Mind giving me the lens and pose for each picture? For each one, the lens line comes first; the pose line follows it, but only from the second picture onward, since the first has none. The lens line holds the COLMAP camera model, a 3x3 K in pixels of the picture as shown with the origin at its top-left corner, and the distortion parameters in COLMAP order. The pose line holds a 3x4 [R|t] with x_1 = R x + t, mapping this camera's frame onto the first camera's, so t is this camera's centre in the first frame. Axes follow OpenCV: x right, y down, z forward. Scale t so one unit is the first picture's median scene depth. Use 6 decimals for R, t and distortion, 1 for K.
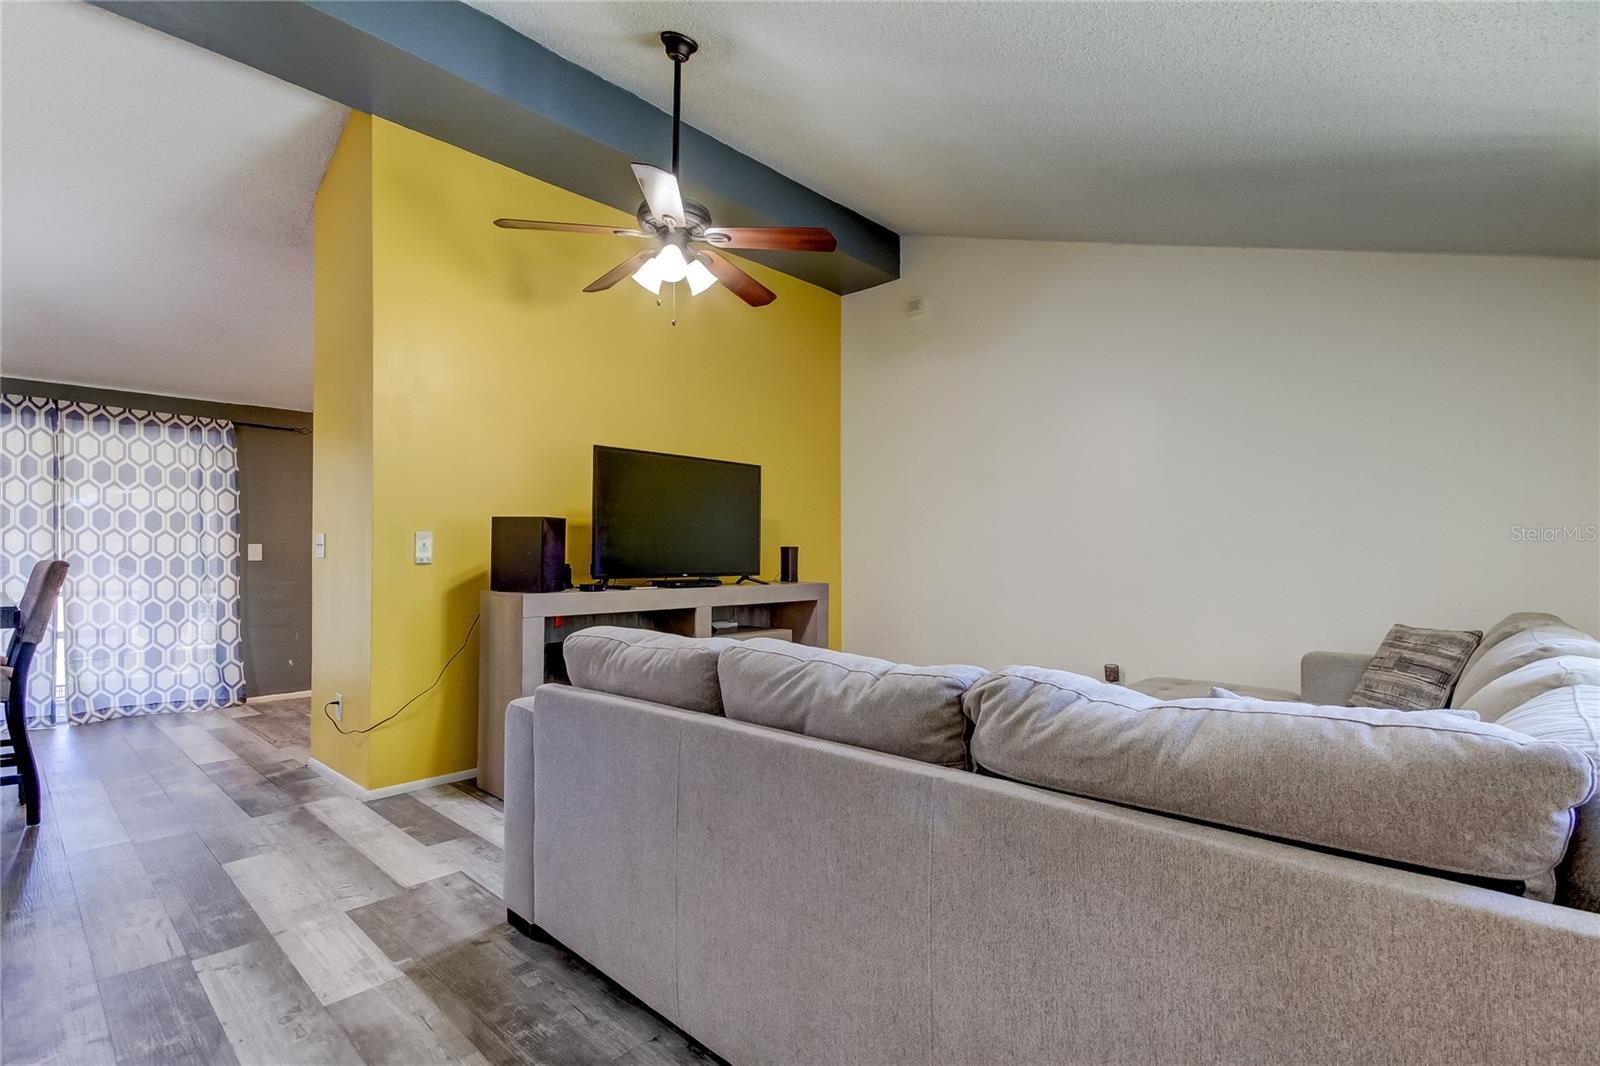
lens RADIAL K [[743.7, 0, 797.5], [0, 743.7, 547.2], [0, 0, 1]] dist [0.022570, -0.008311]
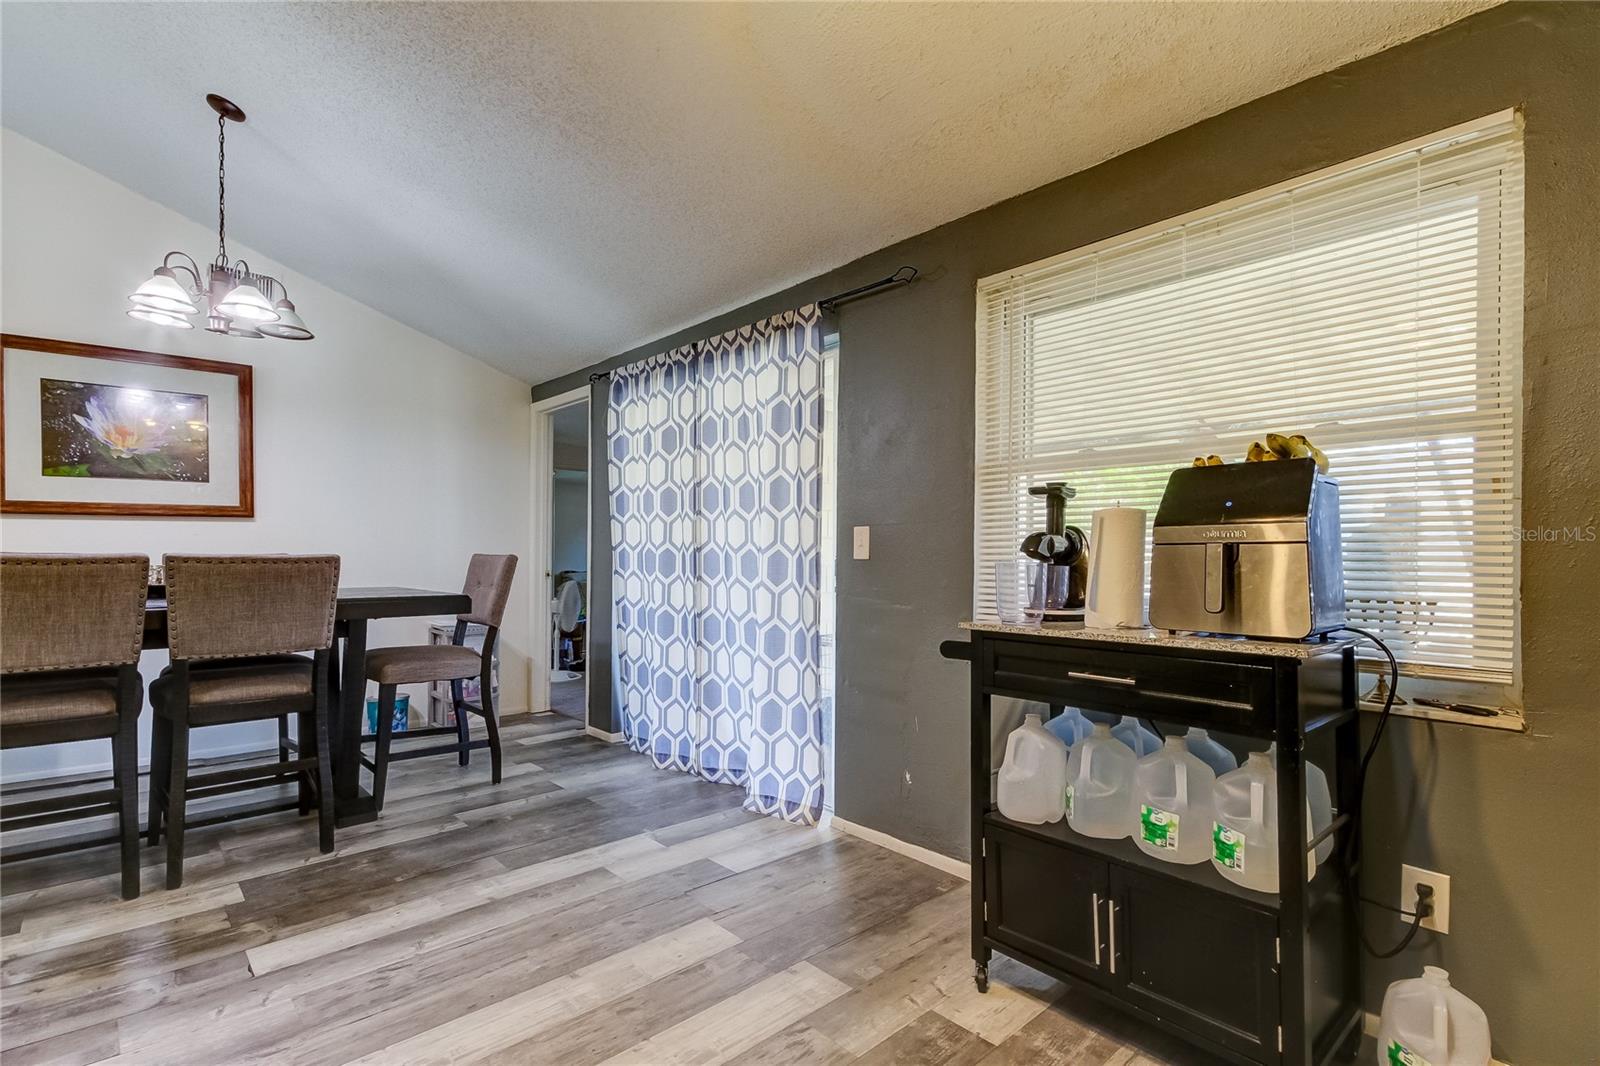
lens RADIAL K [[743.7, 0, 802.3], [0, 743.7, 552.4], [0, 0, 1]] dist [0.022570, -0.008311]
pose [[-0.066746, -0.001681, -0.997769, -0.252017], [0.010330, 0.999944, -0.002376, 0.016181], [0.997716, -0.010466, -0.066725, 1.187290]]
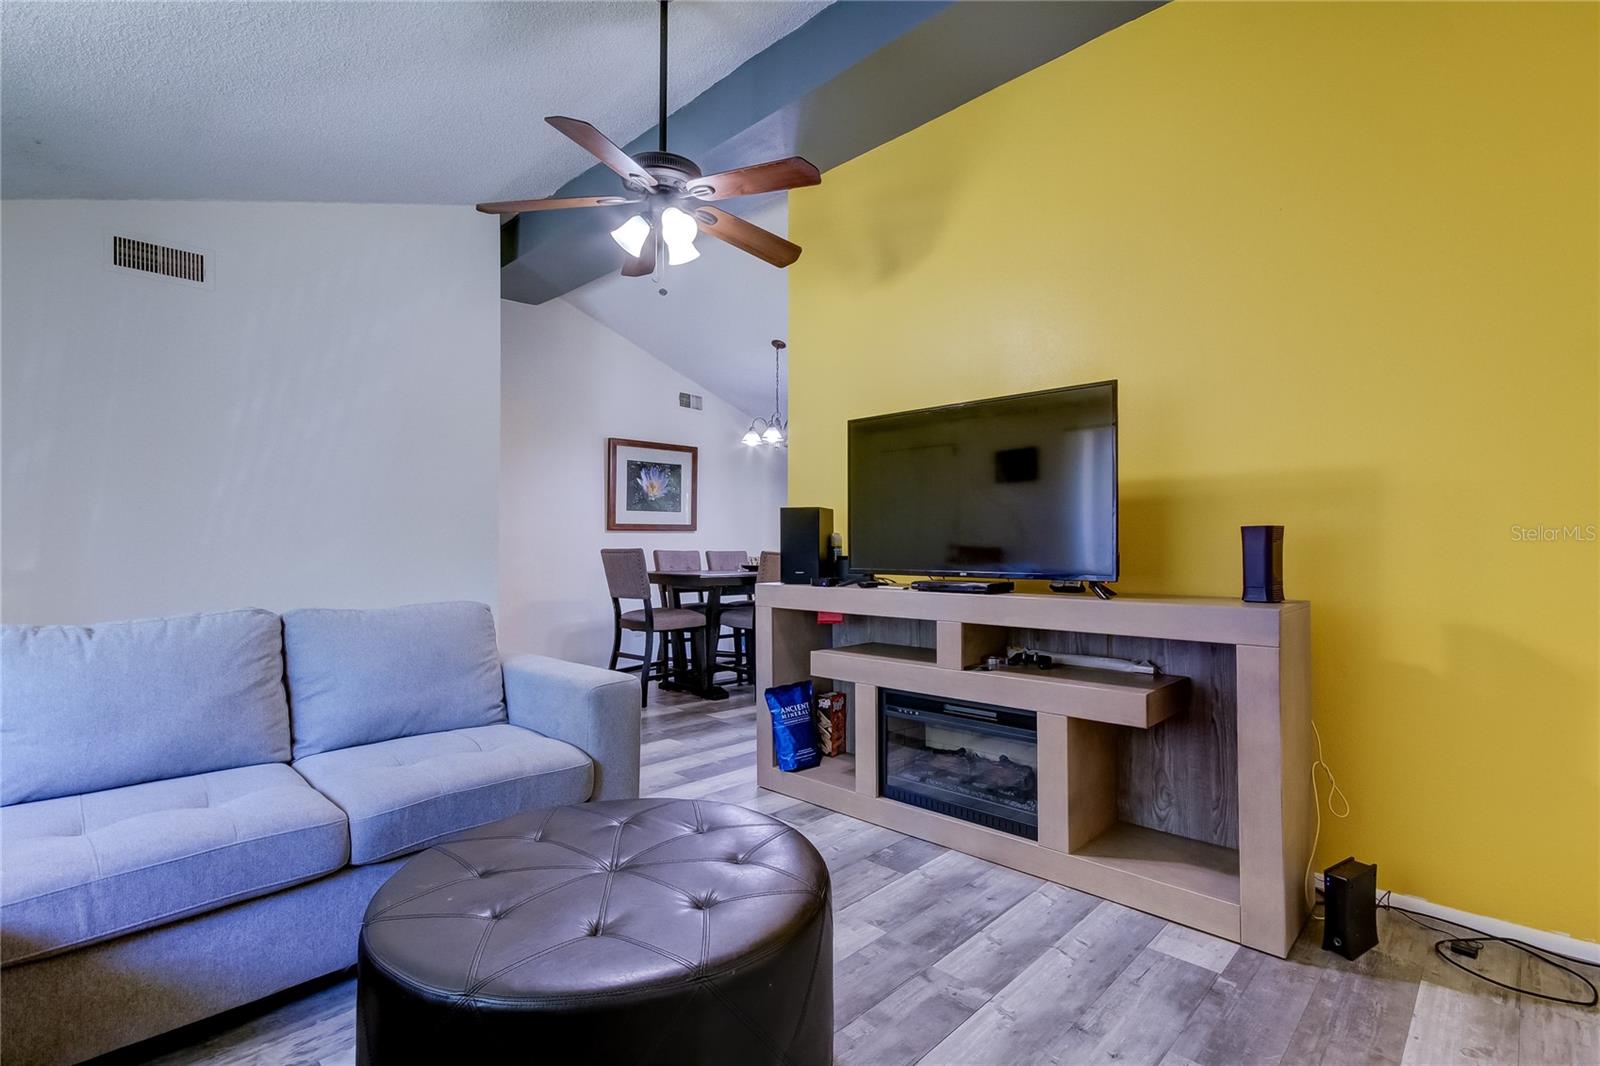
lens RADIAL K [[743.7, 0, 769.3], [0, 743.7, 539.4], [0, 0, 1]] dist [0.022570, -0.008311]
pose [[-0.050930, -0.016394, -0.998568, 0.462362], [0.009944, 0.999807, -0.016921, 0.012648], [0.998653, -0.010791, -0.050757, 0.725804]]
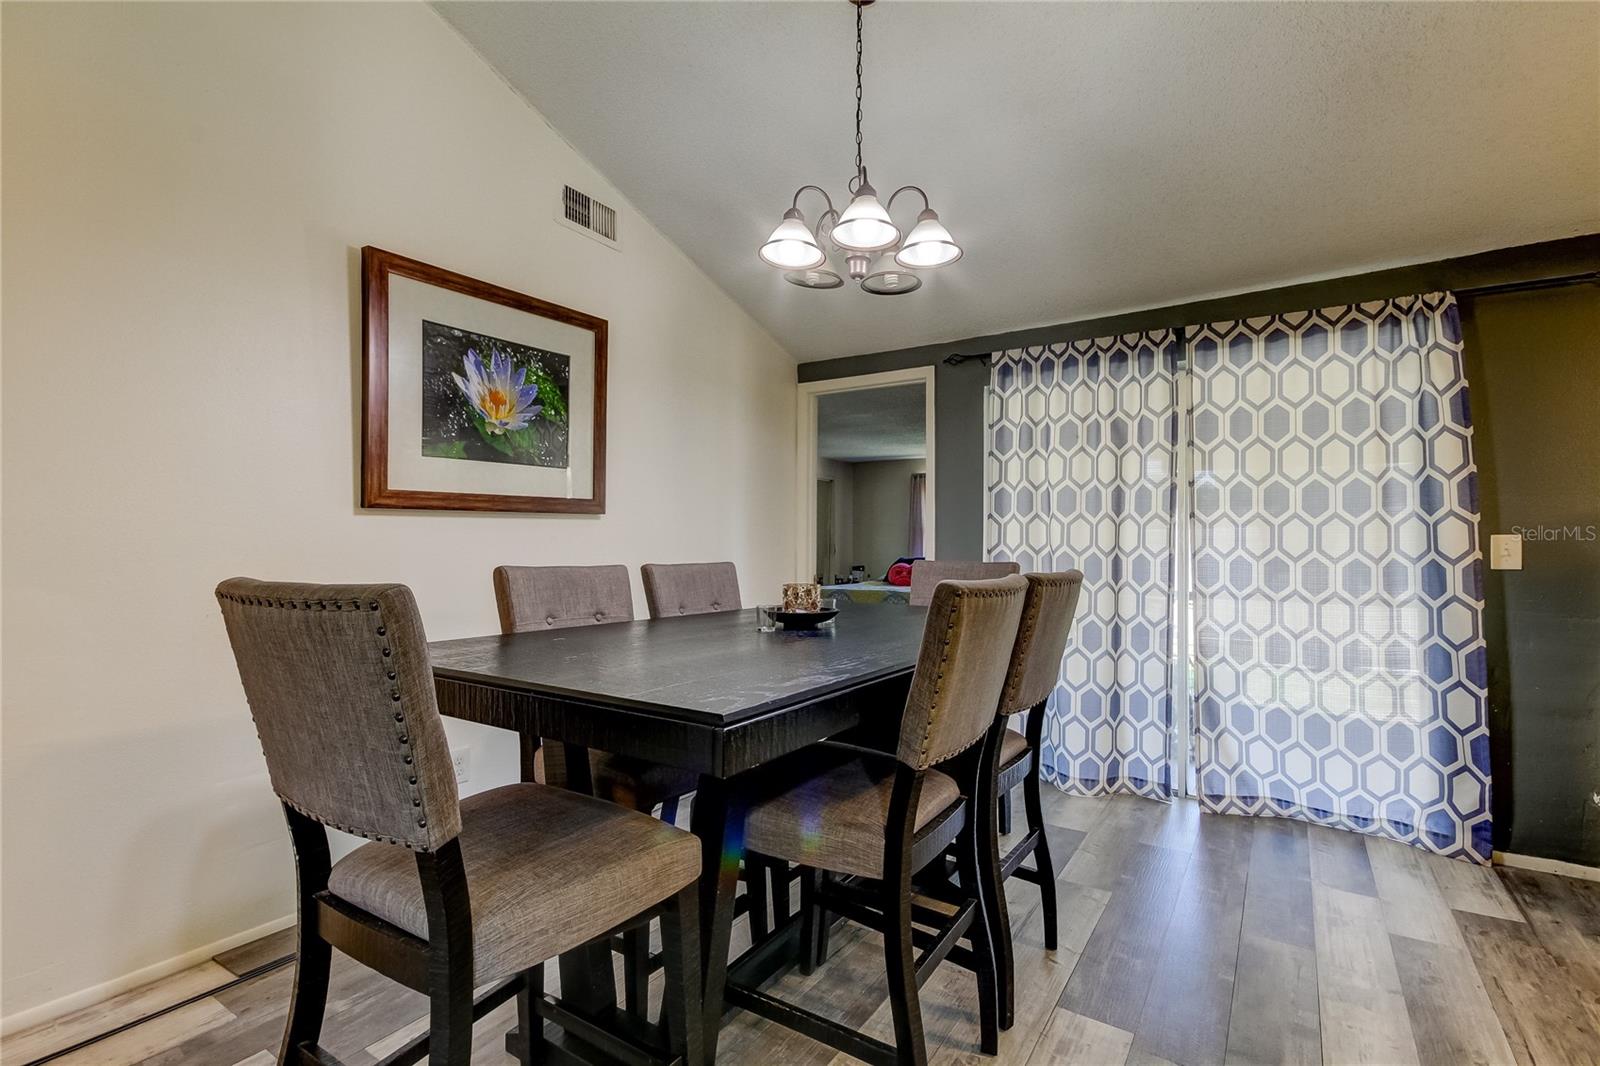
lens RADIAL K [[743.7, 0, 793.3], [0, 743.7, 533.0], [0, 0, 1]] dist [0.022570, -0.008311]
pose [[0.161682, -0.010123, -0.986791, -0.378655], [0.008970, 0.999921, -0.008788, -0.007135], [0.986802, -0.007431, 0.161760, 0.556185]]
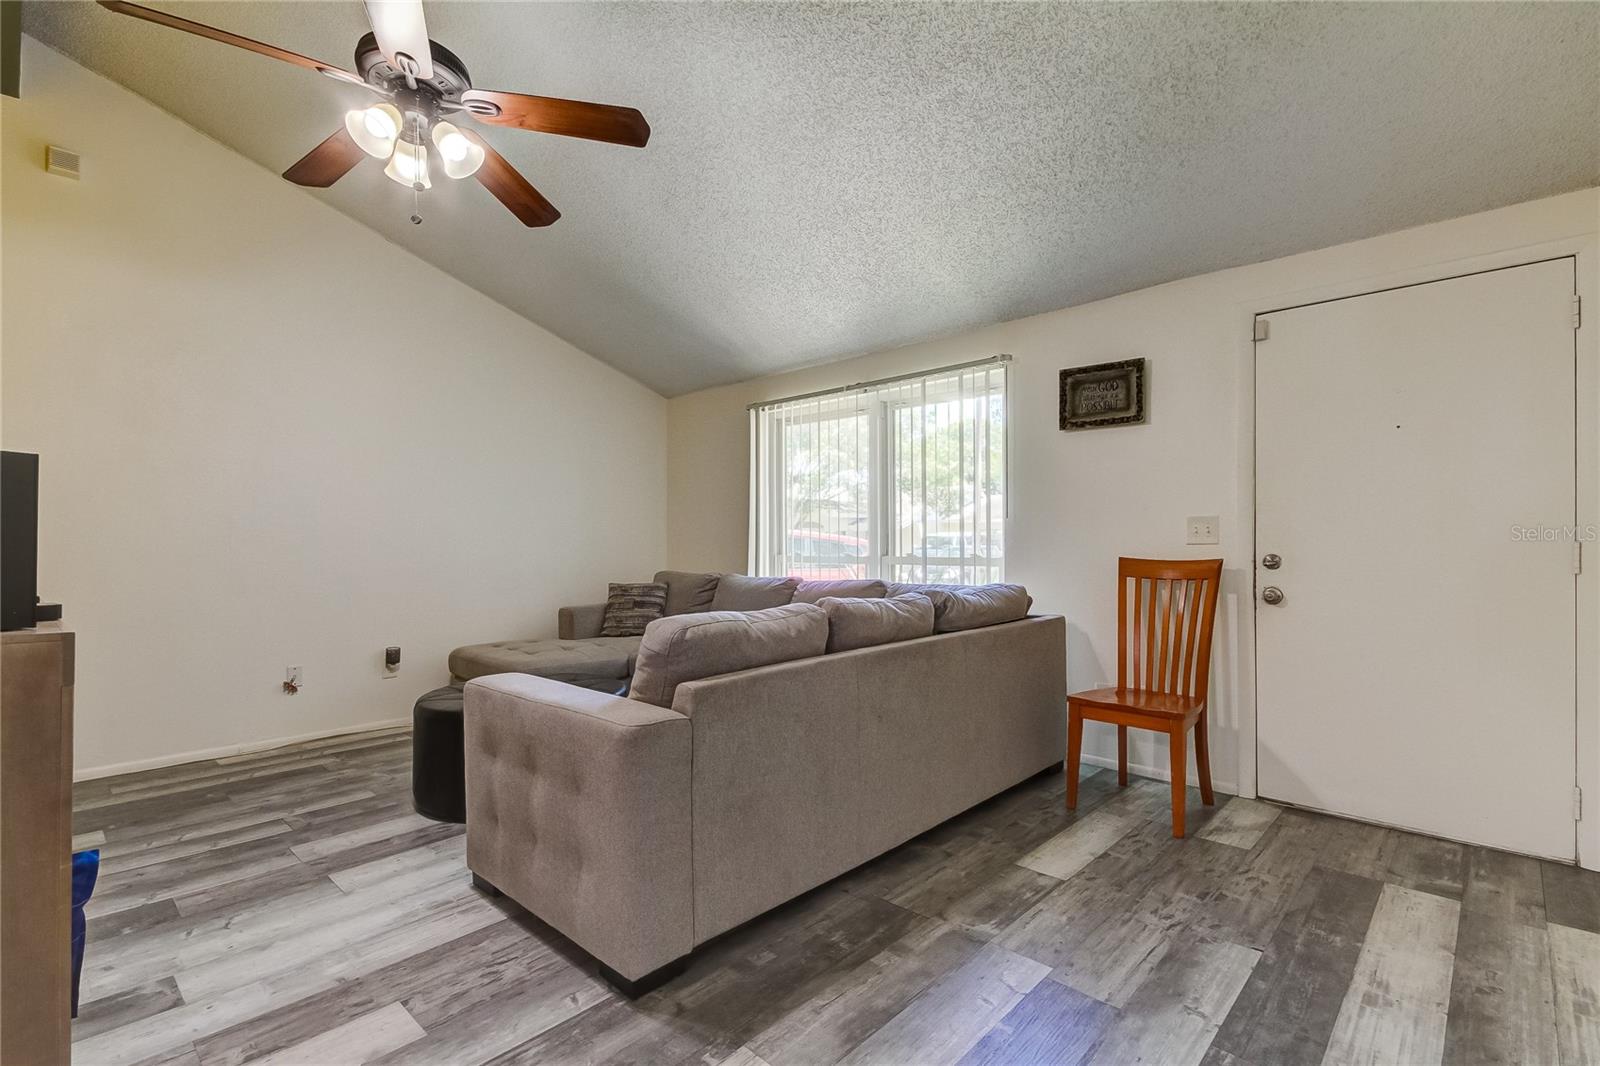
lens RADIAL K [[743.7, 0, 806.5], [0, 743.7, 544.3], [0, 0, 1]] dist [0.022570, -0.008311]
pose [[-0.003670, -0.006786, 0.999970, -0.554509], [-0.007463, 0.999949, 0.006758, 0.002092], [-0.999965, -0.007438, -0.003720, 0.383484]]
